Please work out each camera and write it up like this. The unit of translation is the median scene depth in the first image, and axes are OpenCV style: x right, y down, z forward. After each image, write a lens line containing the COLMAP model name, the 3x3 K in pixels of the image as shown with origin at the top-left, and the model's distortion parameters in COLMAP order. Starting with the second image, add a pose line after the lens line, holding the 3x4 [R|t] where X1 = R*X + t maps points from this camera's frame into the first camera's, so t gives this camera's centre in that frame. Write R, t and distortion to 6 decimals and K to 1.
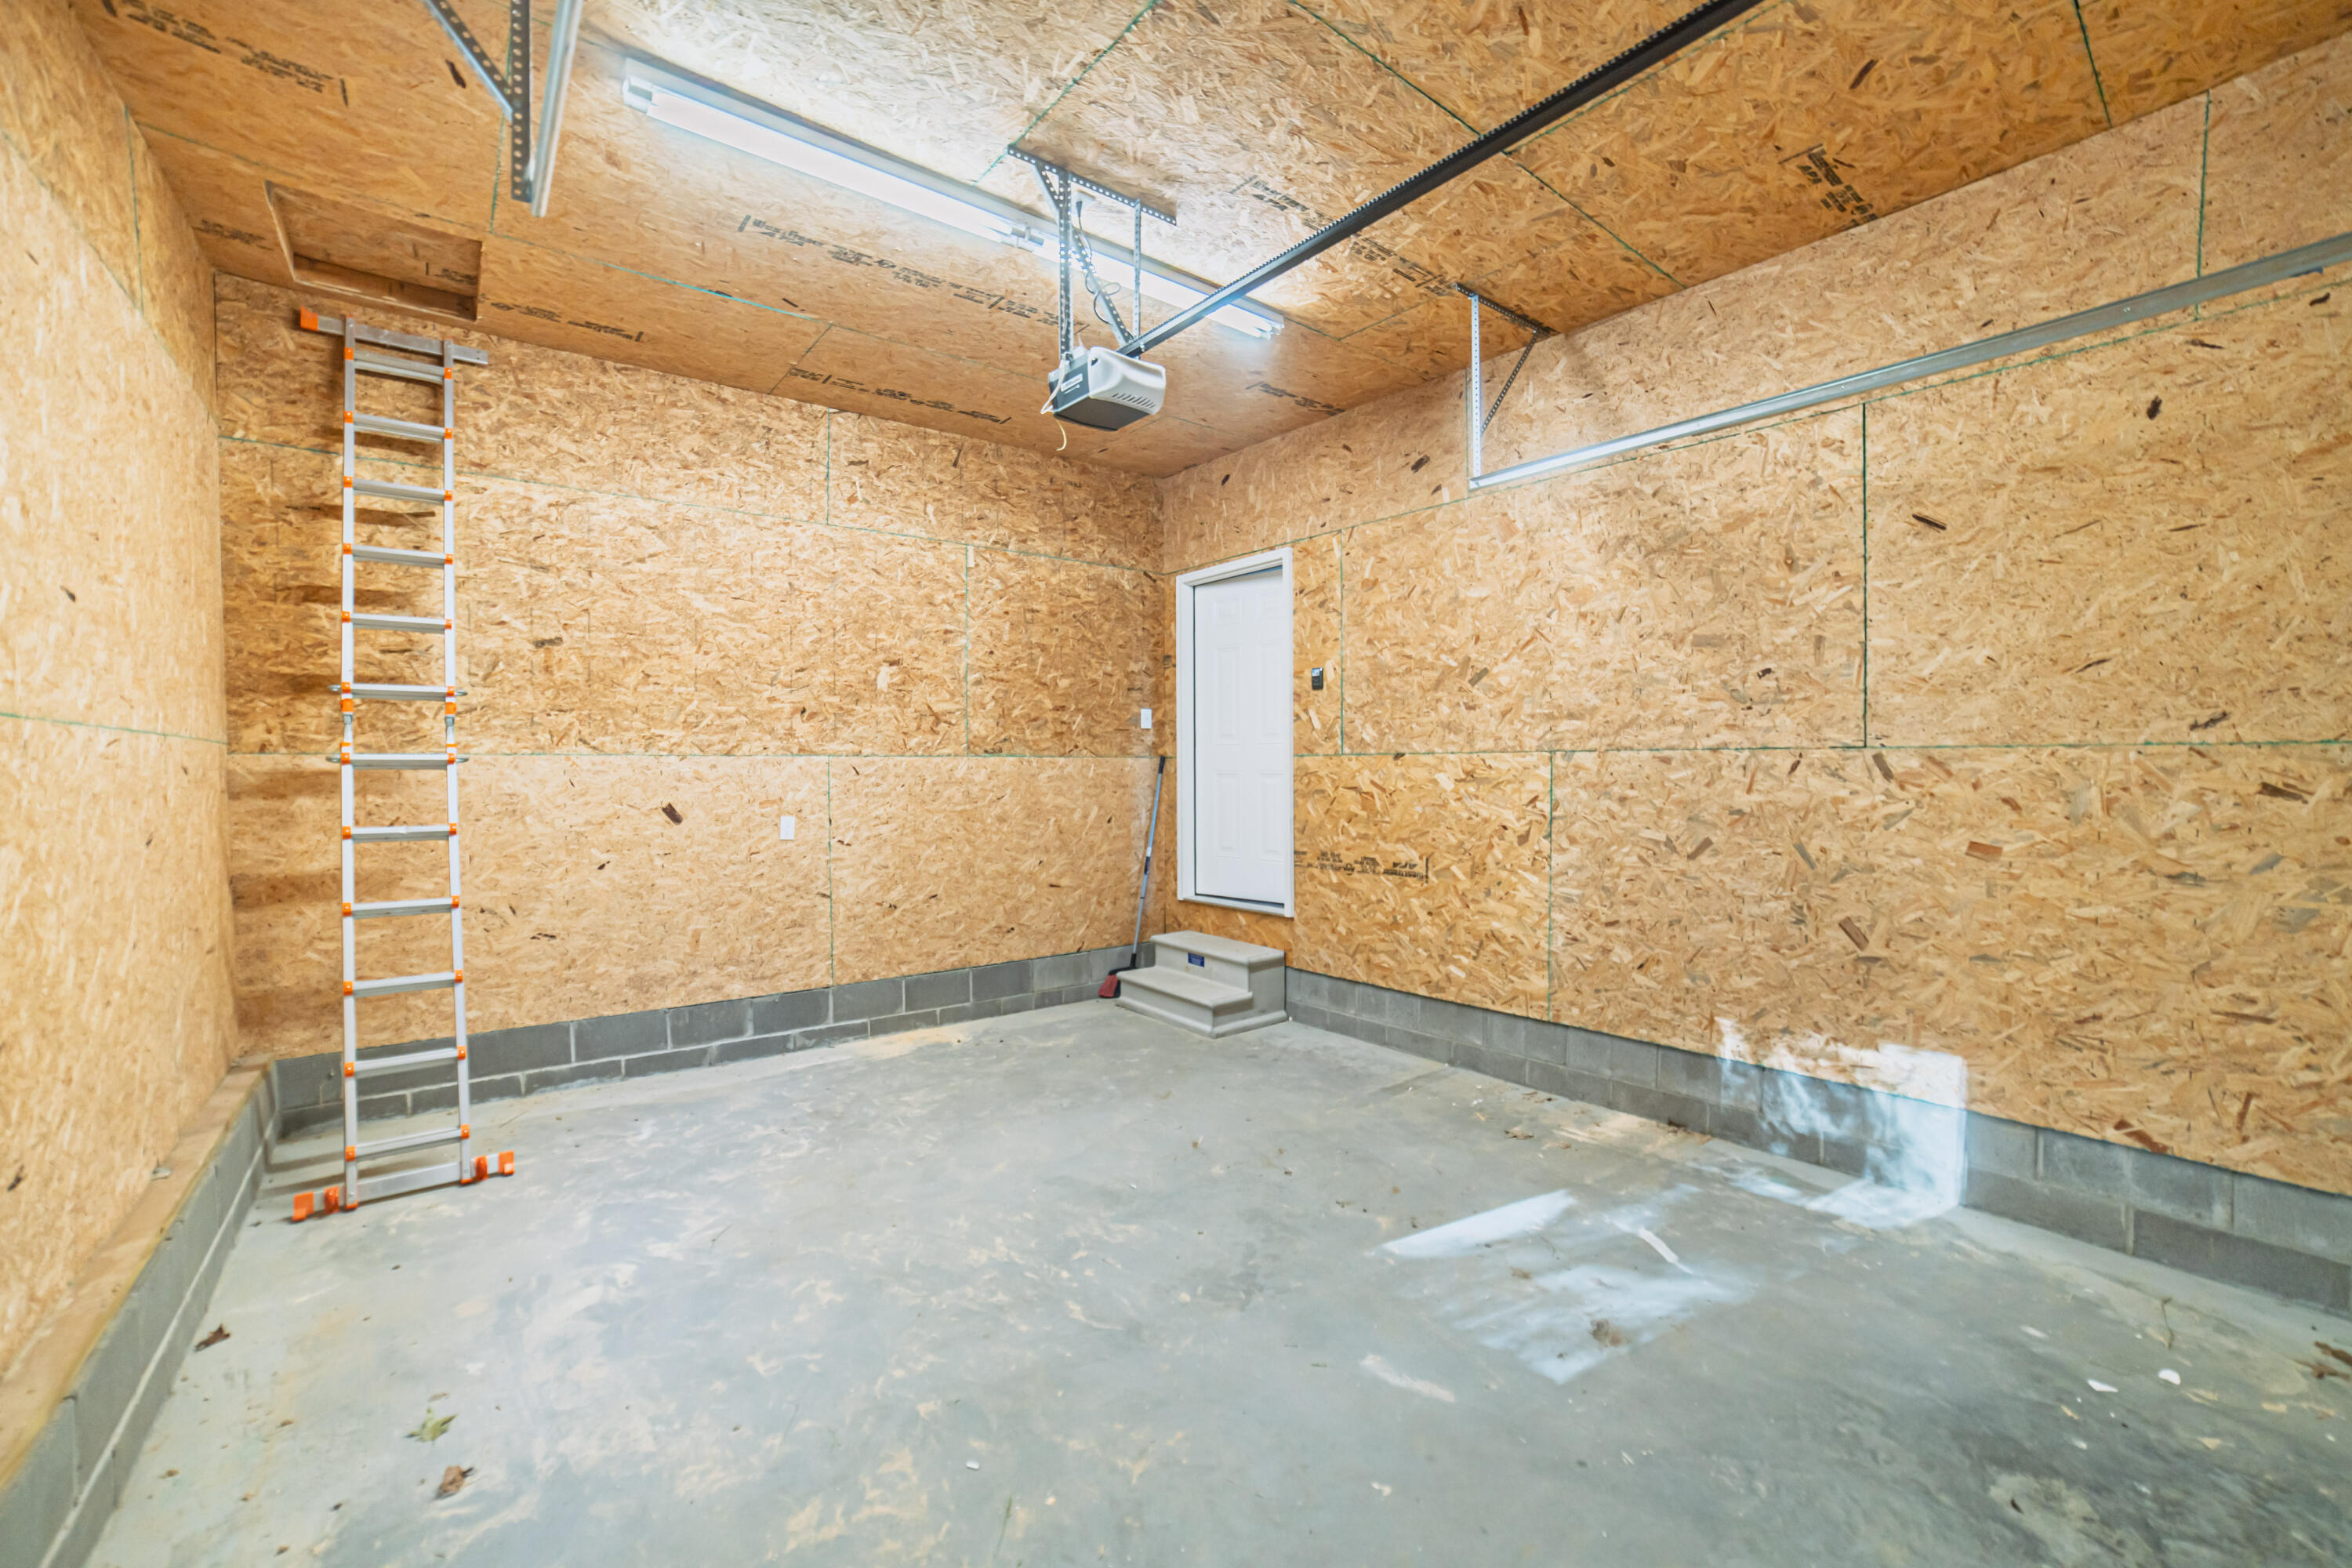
lens RADIAL K [[950.2, 0, 1170.6], [0, 950.2, 784.0], [0, 0, 1]] dist [-0.091033, 0.035756]
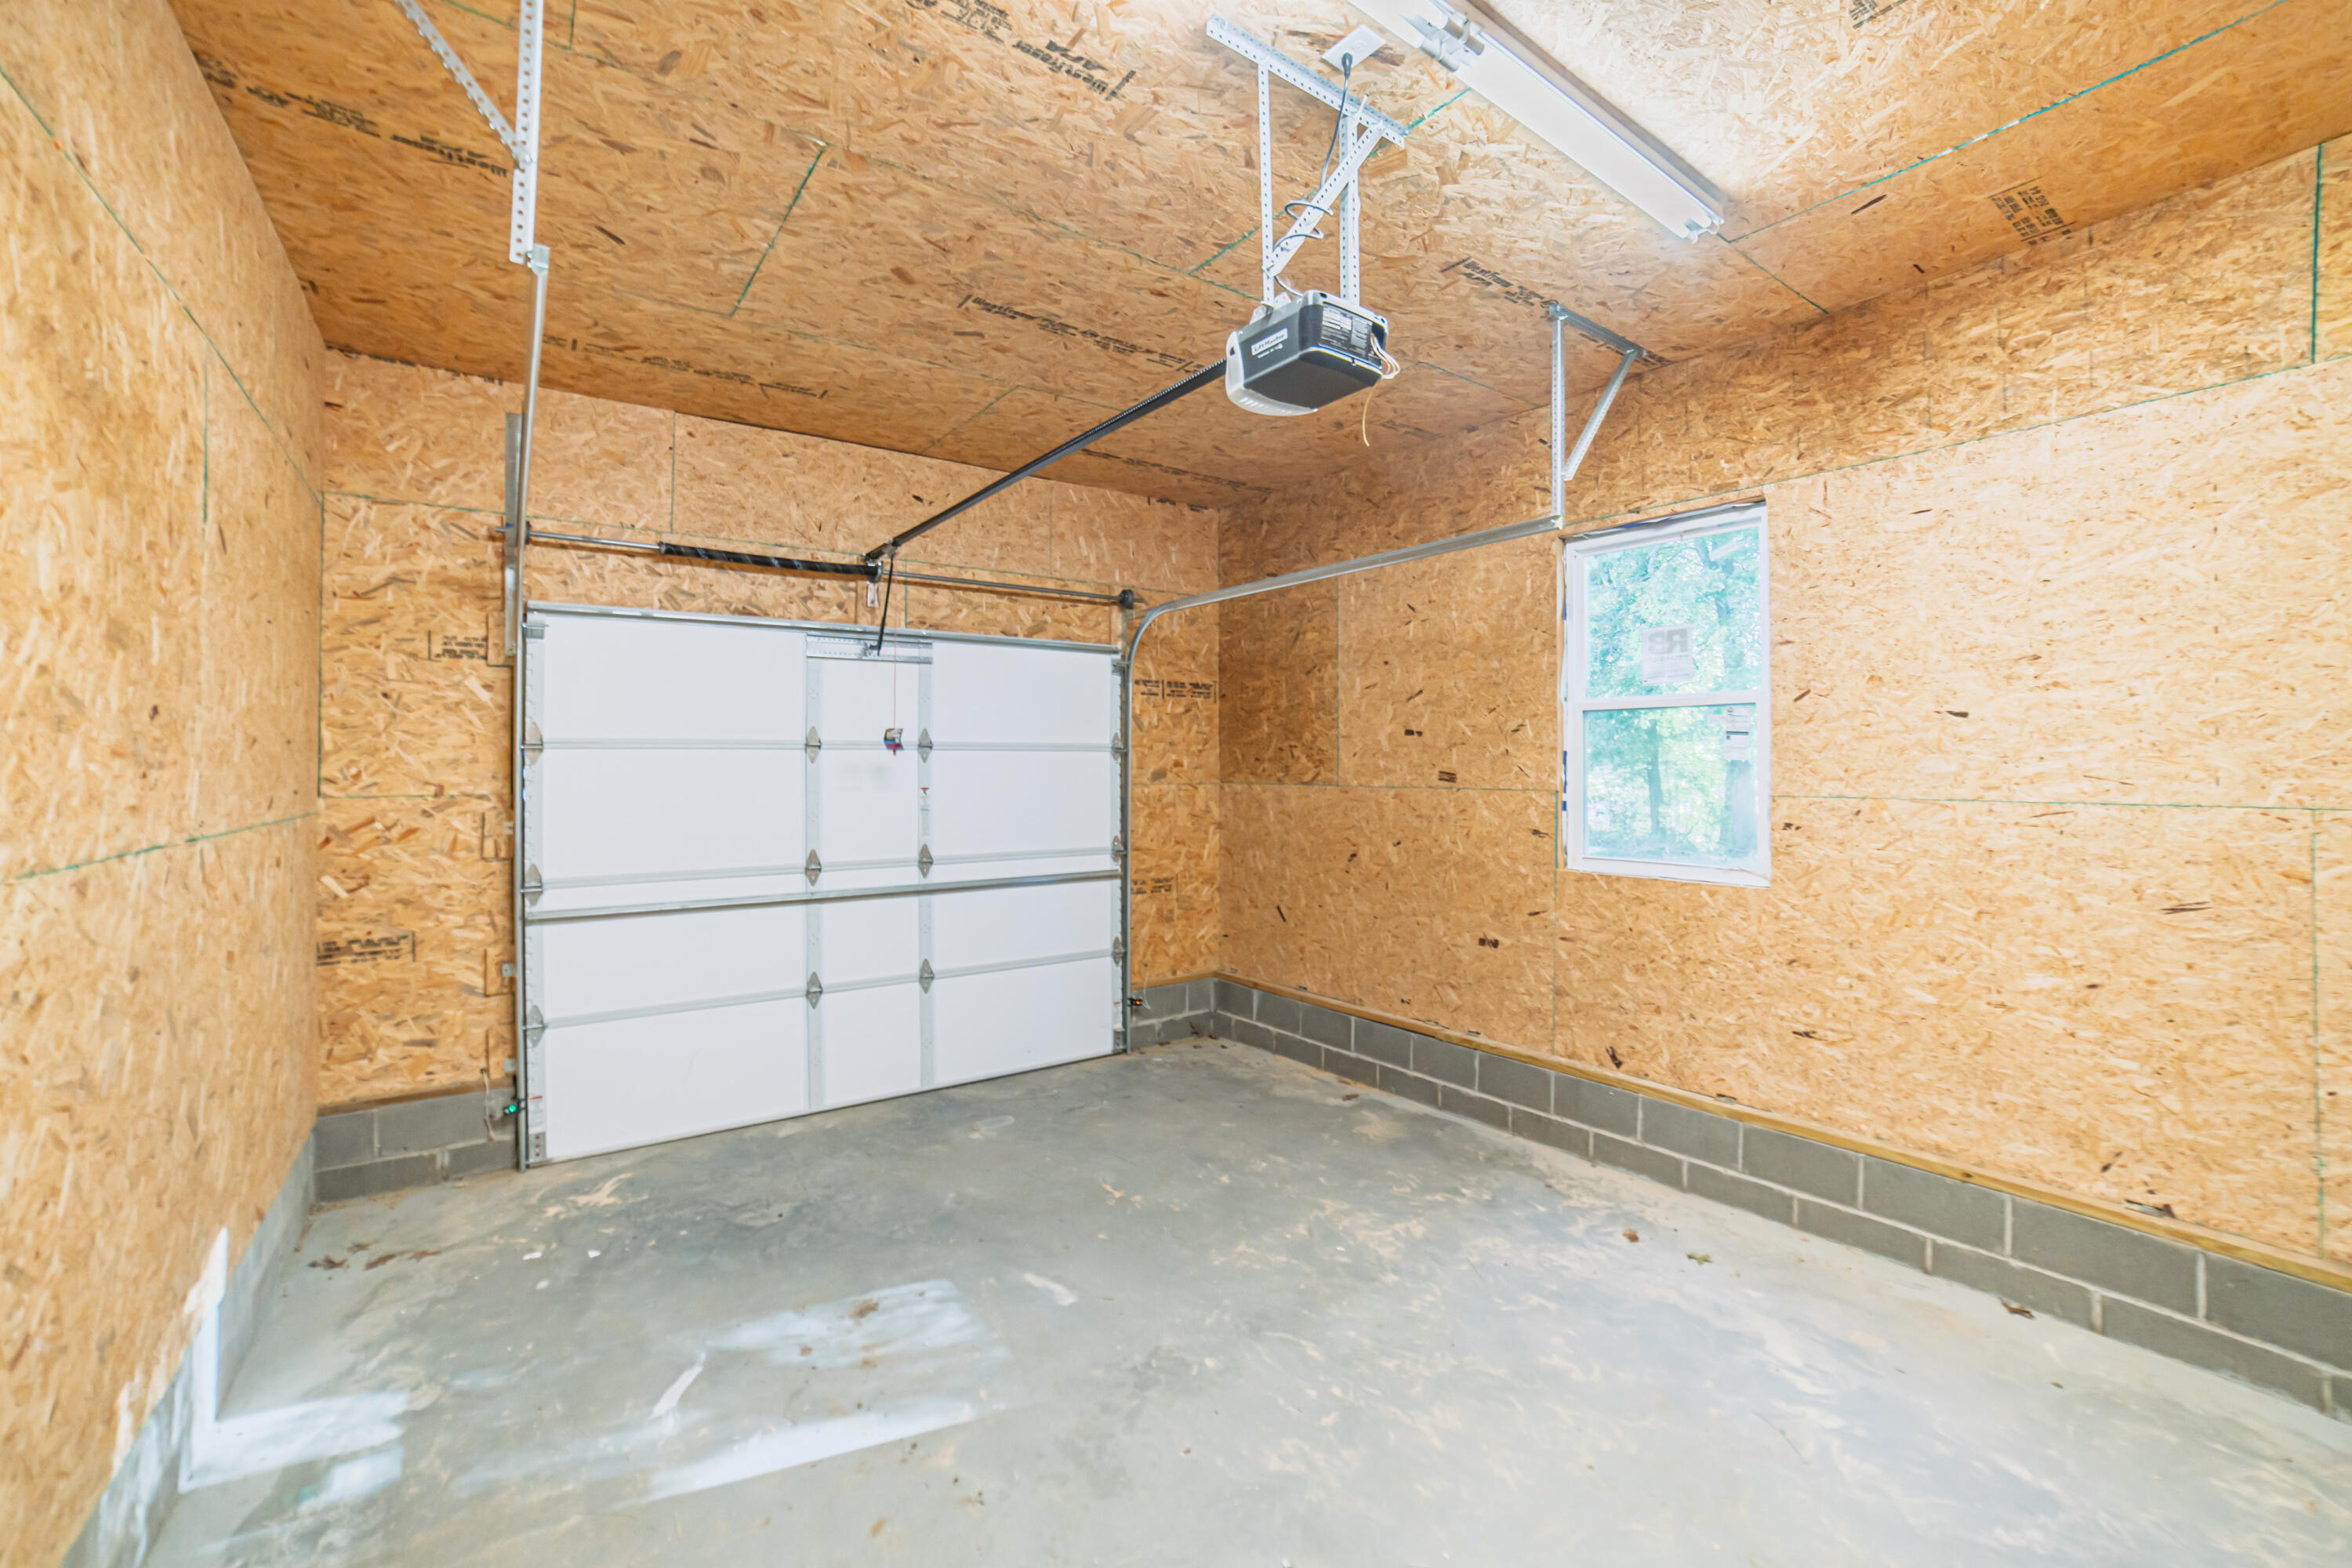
lens RADIAL K [[979.6, 0, 1196.8], [0, 979.6, 751.0], [0, 0, 1]] dist [-0.097811, 0.039849]
pose [[-0.999840, 0.005243, 0.017099, 0.005035], [0.005336, 0.999971, 0.005421, -0.078378], [-0.017070, 0.005511, -0.999839, 1.225315]]
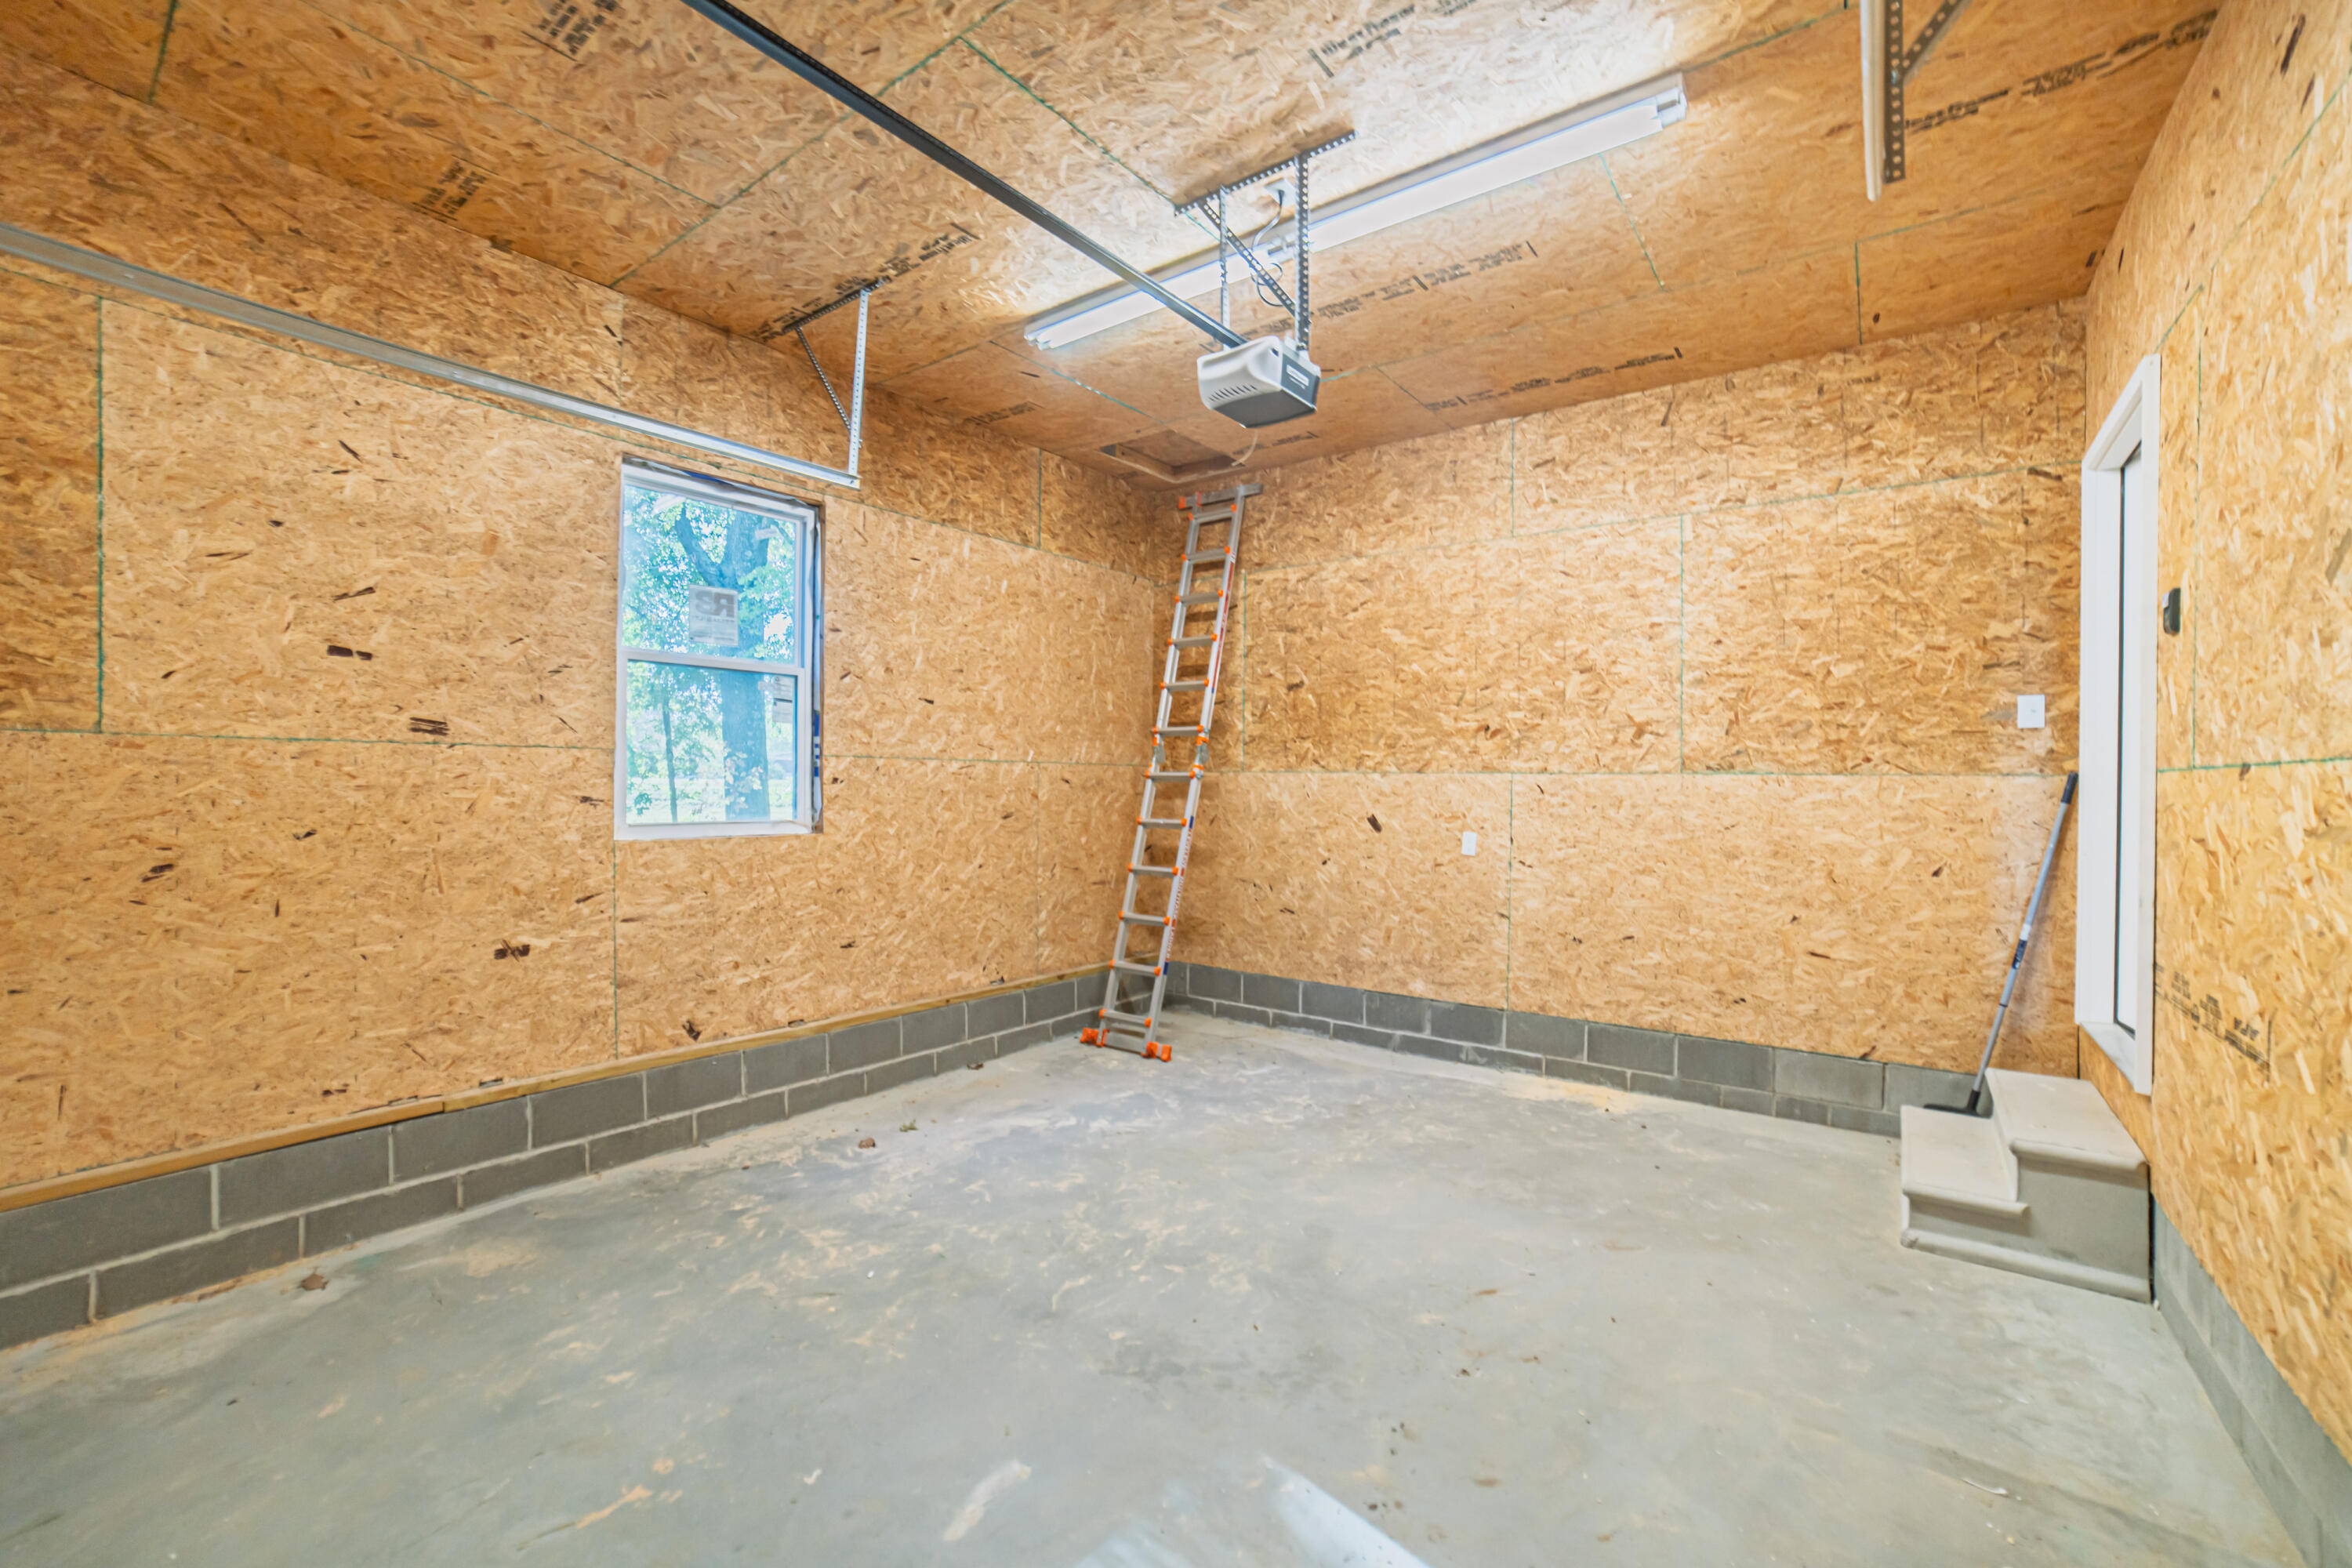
lens RADIAL K [[950.2, 0, 1170.6], [0, 950.2, 784.0], [0, 0, 1]] dist [-0.091033, 0.035756]
pose [[0.251571, 0.008389, -0.967802, 0.569311], [-0.027369, 0.999624, 0.001551, -0.012510], [0.967452, 0.026097, 0.251706, 0.477226]]
